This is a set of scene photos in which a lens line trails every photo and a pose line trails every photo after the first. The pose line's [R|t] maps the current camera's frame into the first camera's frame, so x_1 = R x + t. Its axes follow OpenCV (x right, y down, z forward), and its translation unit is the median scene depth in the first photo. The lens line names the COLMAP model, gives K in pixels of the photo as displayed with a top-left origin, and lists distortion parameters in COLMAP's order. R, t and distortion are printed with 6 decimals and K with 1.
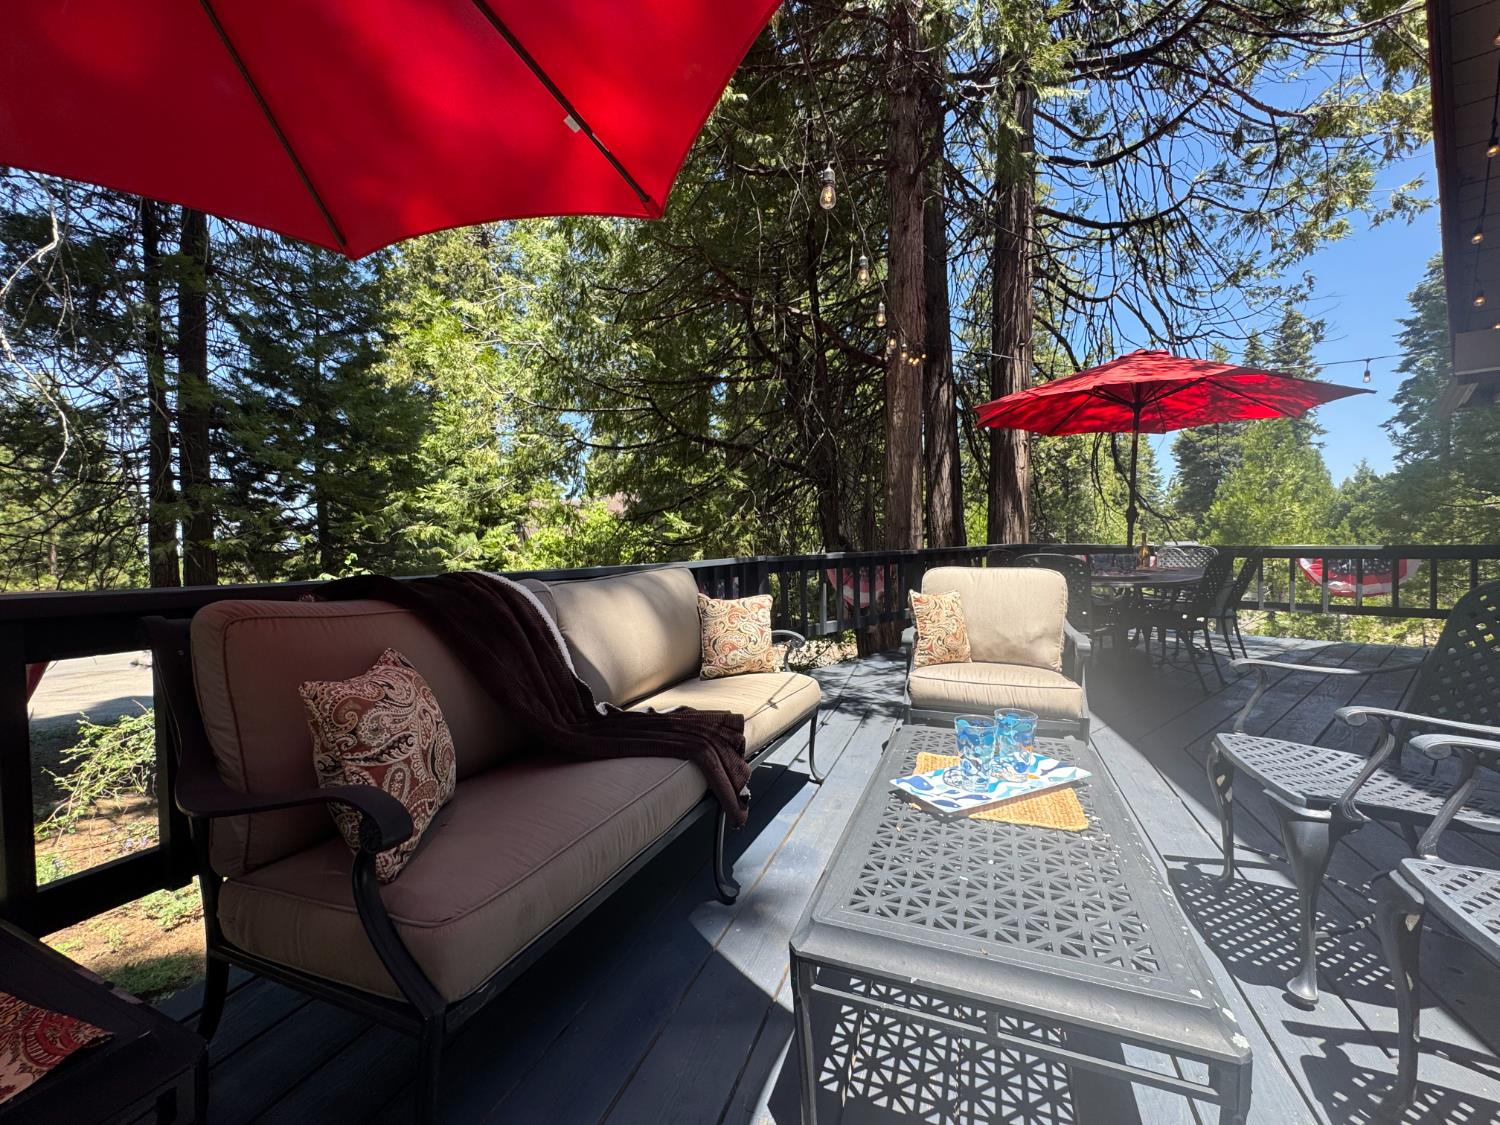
lens RADIAL K [[596.0, 0, 747.2], [0, 596.0, 564.8], [0, 0, 1]] dist [-0.003384, 0.000360]
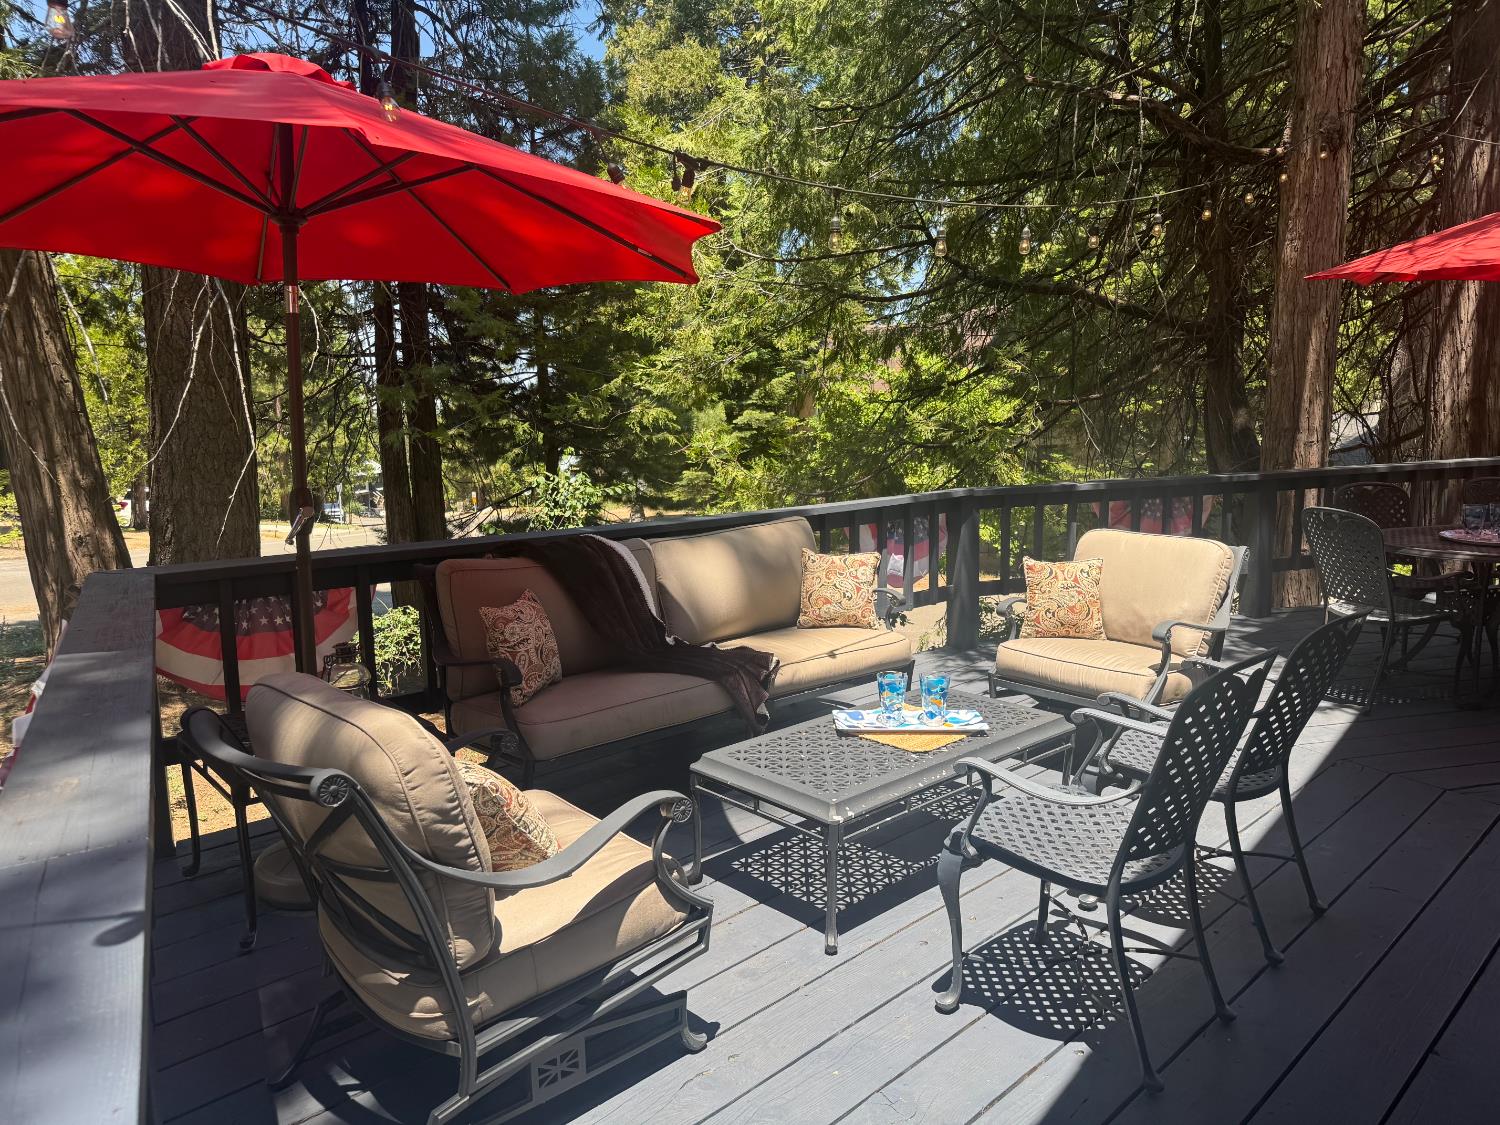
lens RADIAL K [[1056.3, 0, 748.2], [0, 1056.3, 555.5], [0, 0, 1]] dist [0.045803, -0.003858]
pose [[0.902051, 0.066417, -0.426488, 0.629895], [-0.012487, 0.991692, 0.128026, -0.176576], [0.431448, -0.110161, 0.895387, -0.717053]]
